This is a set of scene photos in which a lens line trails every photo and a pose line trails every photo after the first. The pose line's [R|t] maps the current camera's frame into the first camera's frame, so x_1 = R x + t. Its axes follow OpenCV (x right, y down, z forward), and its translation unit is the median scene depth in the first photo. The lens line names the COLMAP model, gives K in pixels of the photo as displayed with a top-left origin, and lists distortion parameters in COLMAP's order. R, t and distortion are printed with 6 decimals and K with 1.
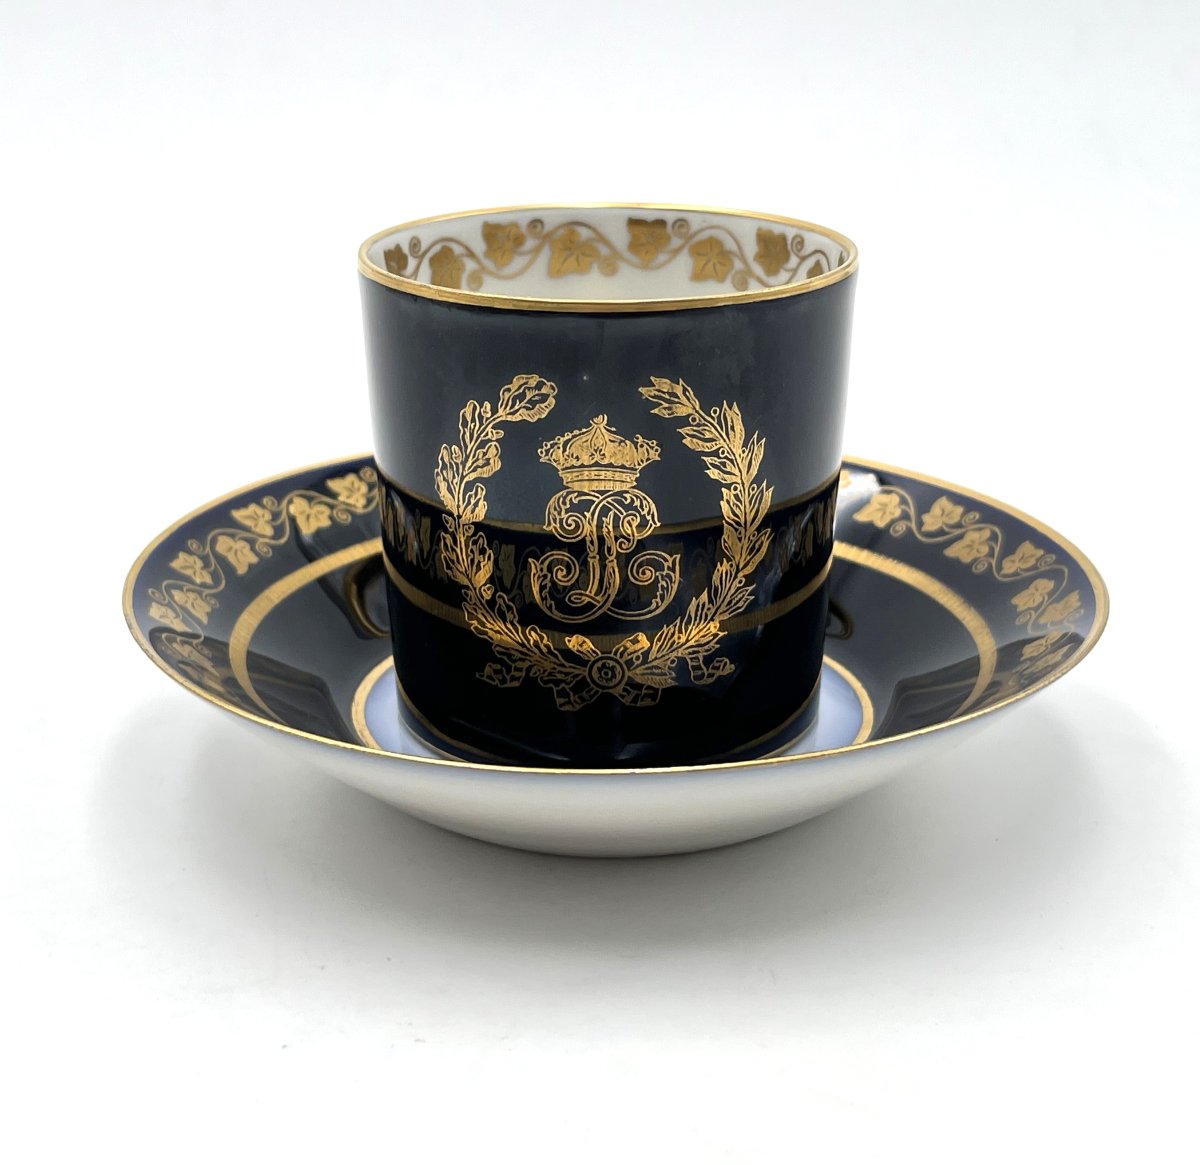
lens RADIAL K [[1827.3, 0, 609.3], [0, 1827.3, 582.0], [0, 0, 1]] dist [0.036334, 0.000000]
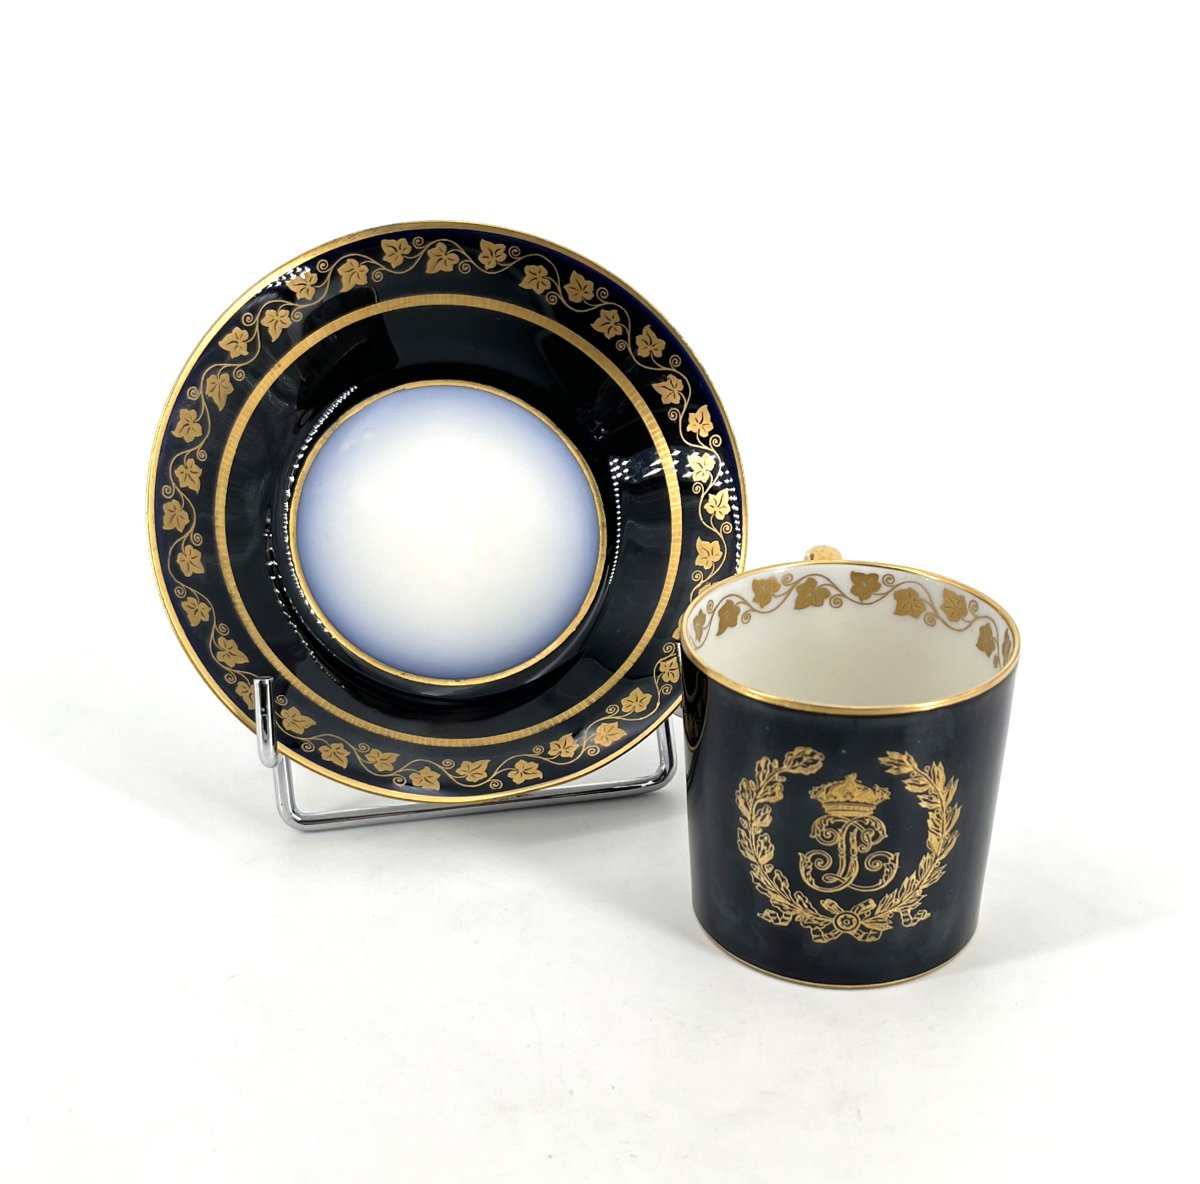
lens RADIAL K [[1541.5, 0, 597.2], [0, 1541.5, 594.5], [0, 0, 1]] dist [-0.021889, 0.000000]
pose [[0.997224, 0.010029, -0.073787, -0.118259], [-0.004425, 0.997119, 0.075723, -0.321802], [0.074334, -0.075186, 0.994395, -0.269297]]
